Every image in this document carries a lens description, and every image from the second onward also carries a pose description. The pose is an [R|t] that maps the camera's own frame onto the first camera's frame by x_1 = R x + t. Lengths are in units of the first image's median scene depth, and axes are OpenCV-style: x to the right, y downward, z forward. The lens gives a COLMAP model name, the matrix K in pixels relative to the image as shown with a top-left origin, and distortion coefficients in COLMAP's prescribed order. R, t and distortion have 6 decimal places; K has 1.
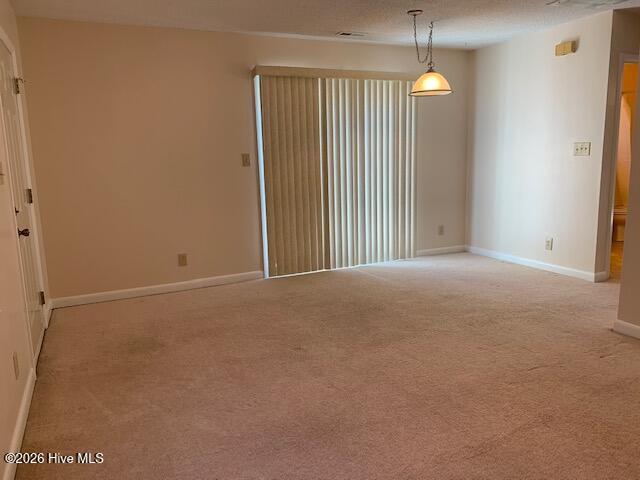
lens RADIAL K [[491.4, 0, 320.0], [0, 491.4, 240.0], [0, 0, 1]] dist [0.007706, -0.000677]
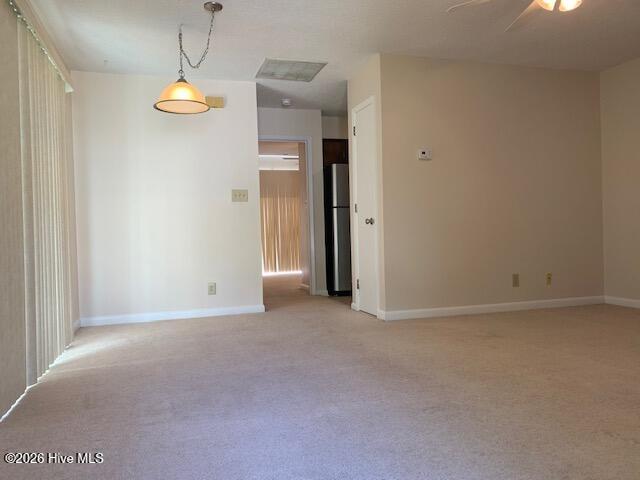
lens RADIAL K [[491.4, 0, 320.0], [0, 491.4, 240.0], [0, 0, 1]] dist [0.007706, -0.000677]
pose [[0.135708, -0.007026, 0.990724, -0.521514], [0.185582, 0.982455, -0.018453, -0.032837], [-0.973213, 0.186365, 0.134631, 0.685390]]
